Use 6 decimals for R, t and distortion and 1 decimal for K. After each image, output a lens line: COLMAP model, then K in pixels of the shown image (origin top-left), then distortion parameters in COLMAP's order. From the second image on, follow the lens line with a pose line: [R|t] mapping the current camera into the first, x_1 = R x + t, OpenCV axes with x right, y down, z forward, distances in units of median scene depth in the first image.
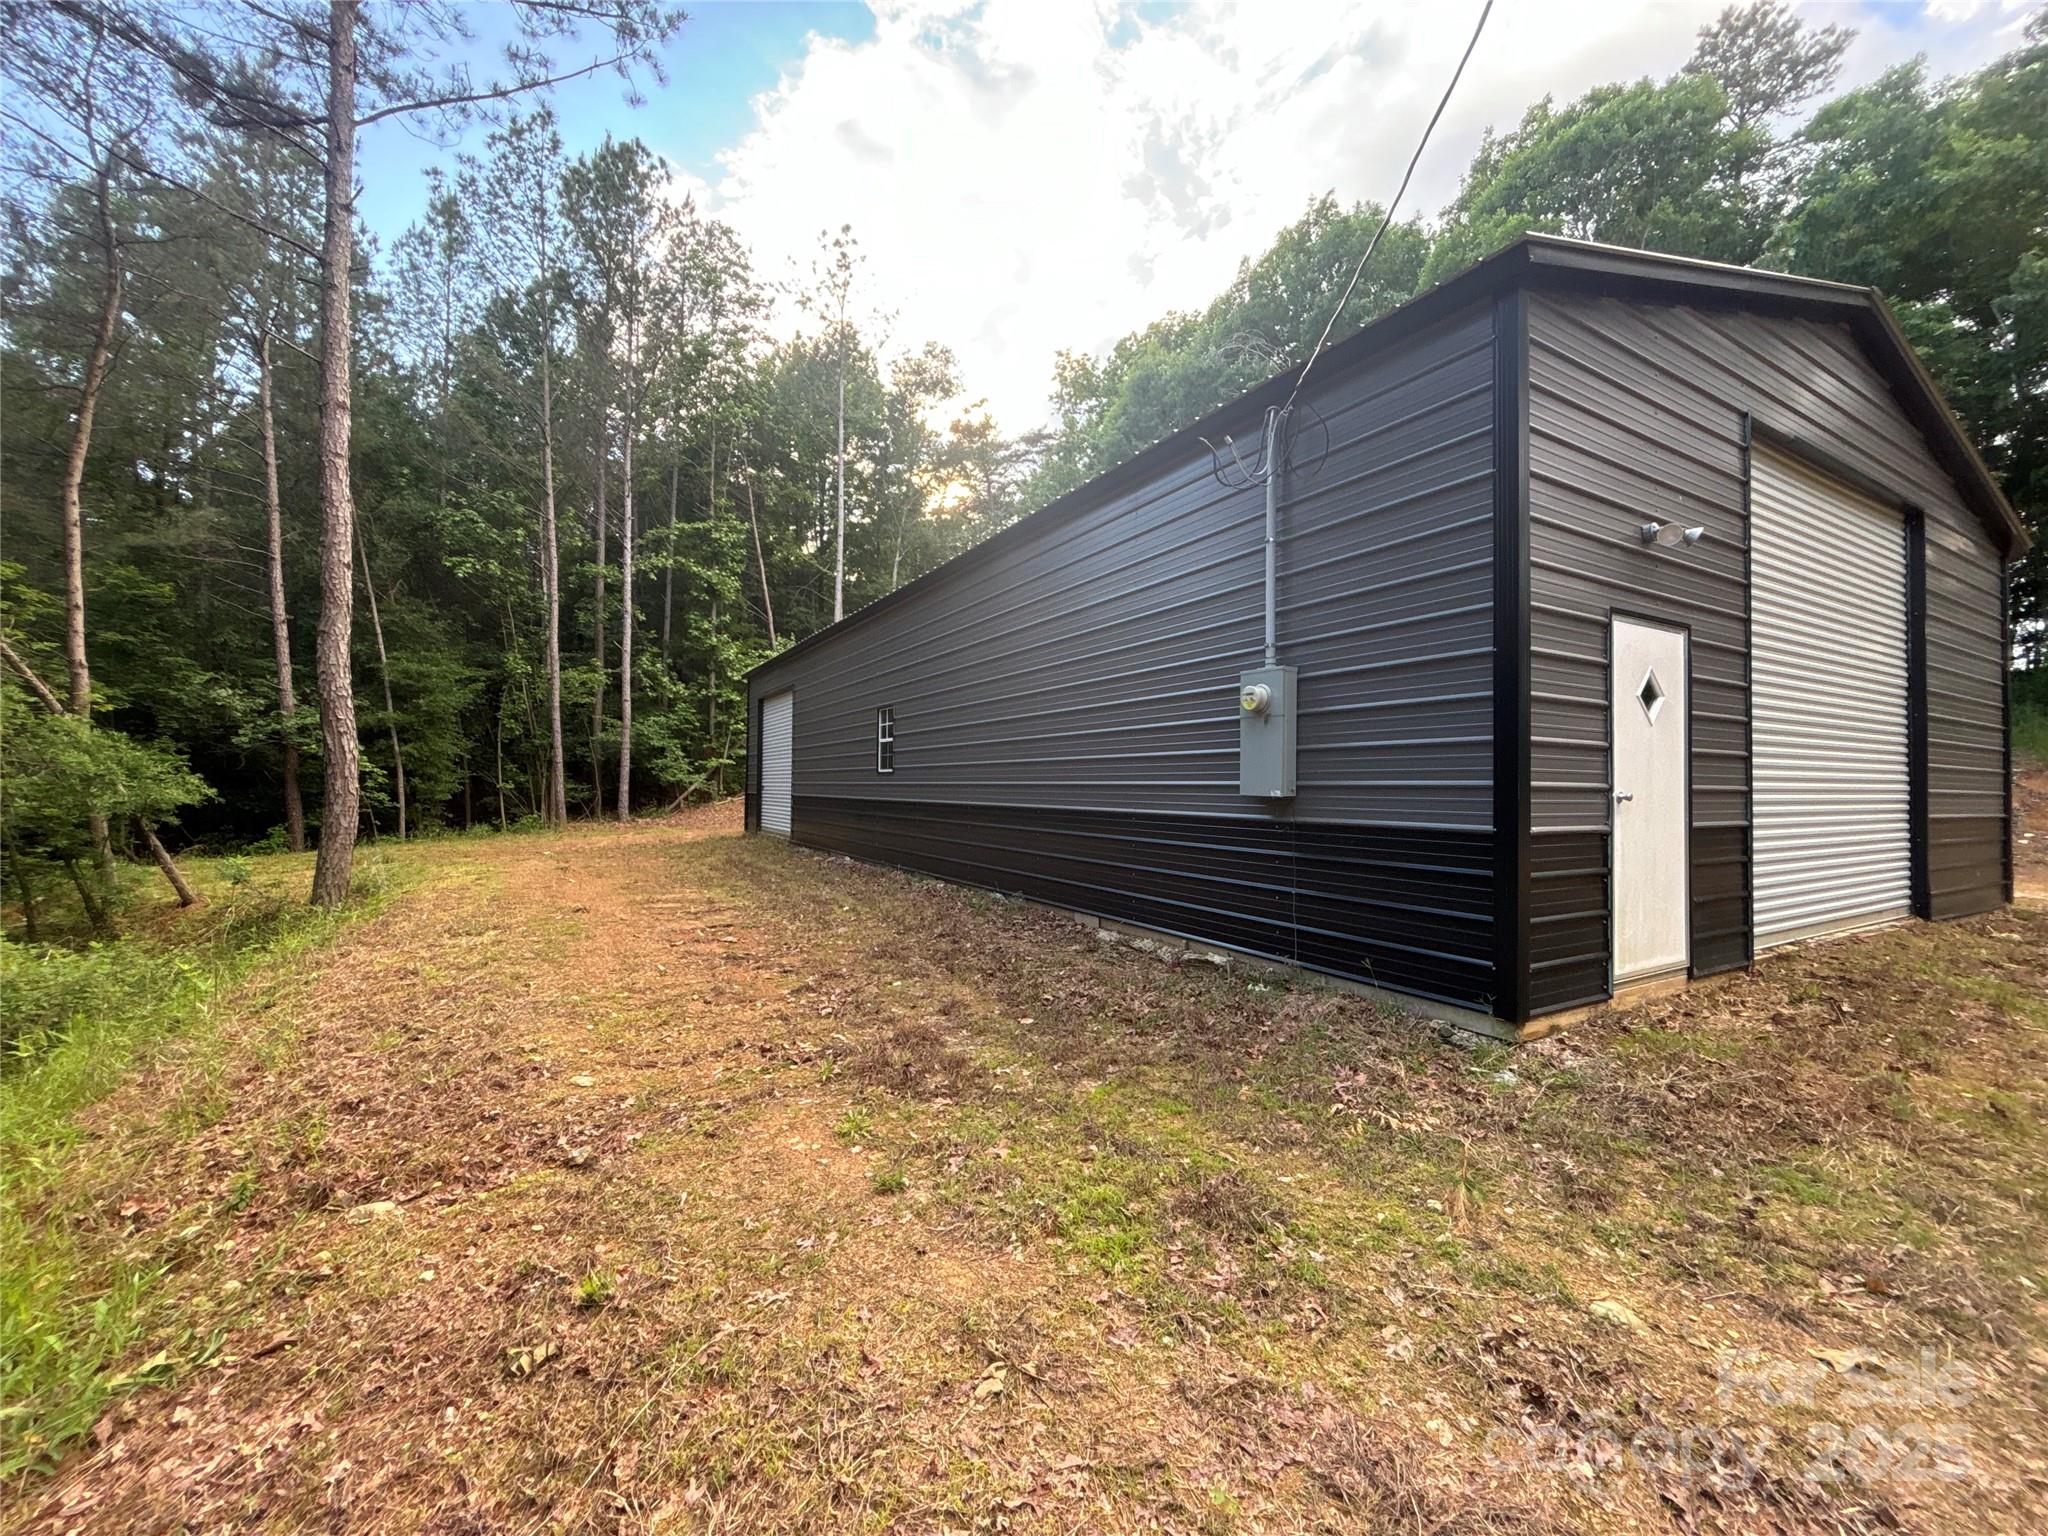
lens RADIAL K [[820.4, 0, 1026.9], [0, 820.4, 766.7], [0, 0, 1]] dist [0.002615, -0.000442]
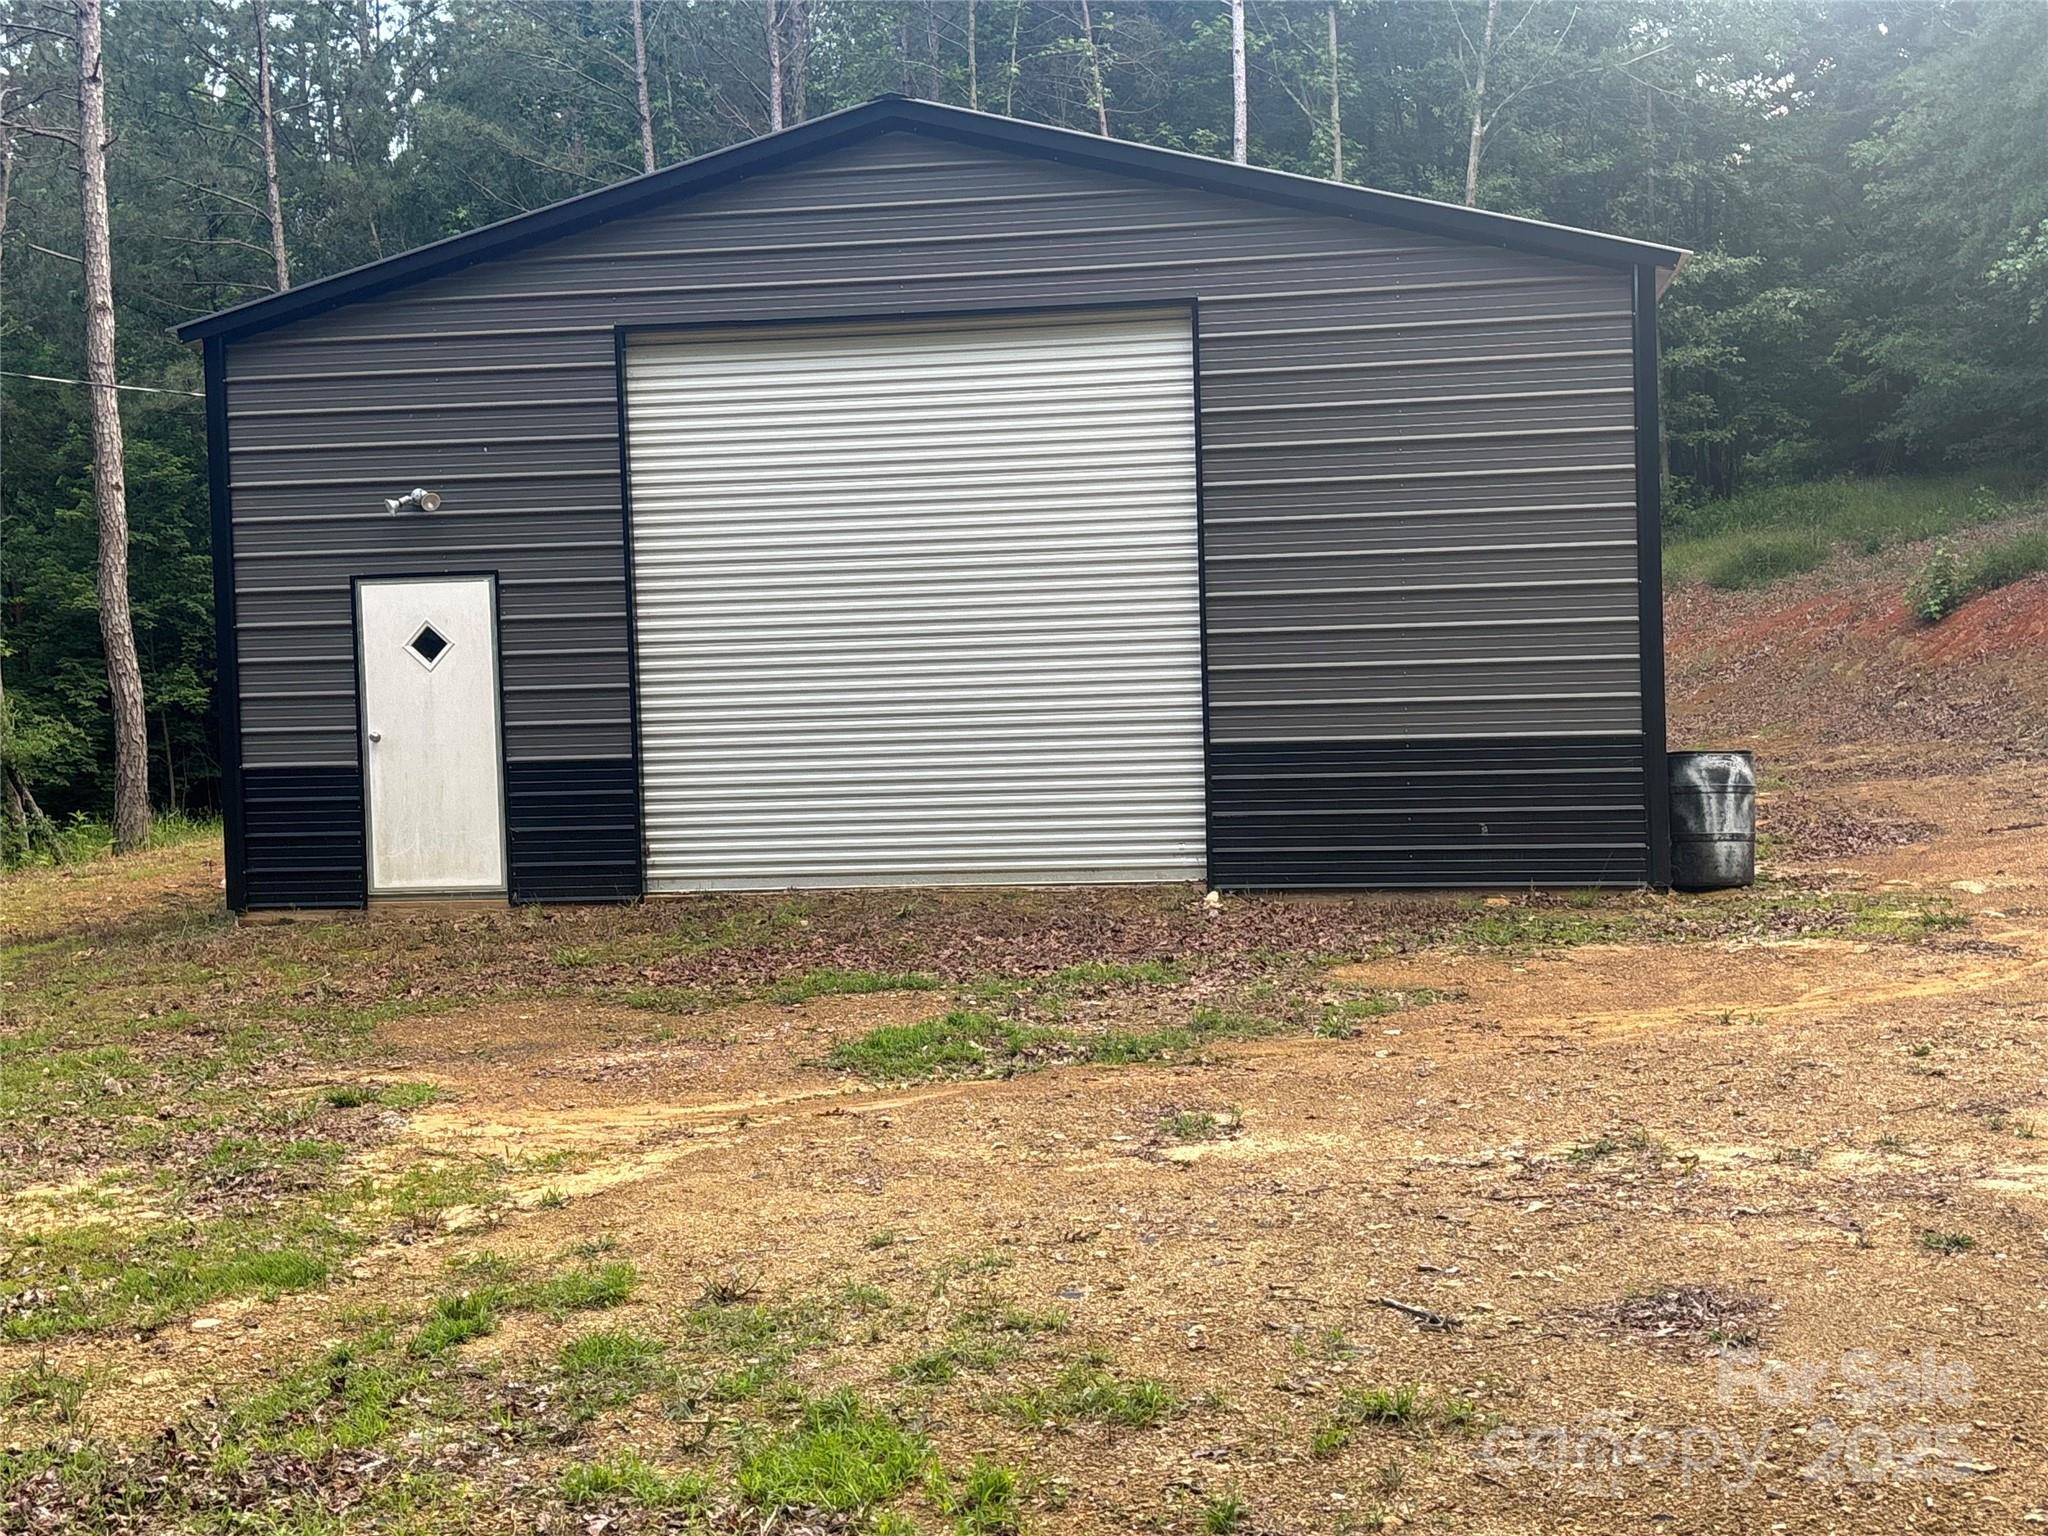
lens RADIAL K [[2483.4, 0, 1025.9], [0, 2483.4, 771.6], [0, 0, 1]] dist [0.011755, 0.000000]
pose [[0.787148, -0.009437, -0.616692, 3.316107], [0.049482, 0.997626, 0.047892, -0.034080], [0.614776, -0.068213, 0.785747, -1.105714]]
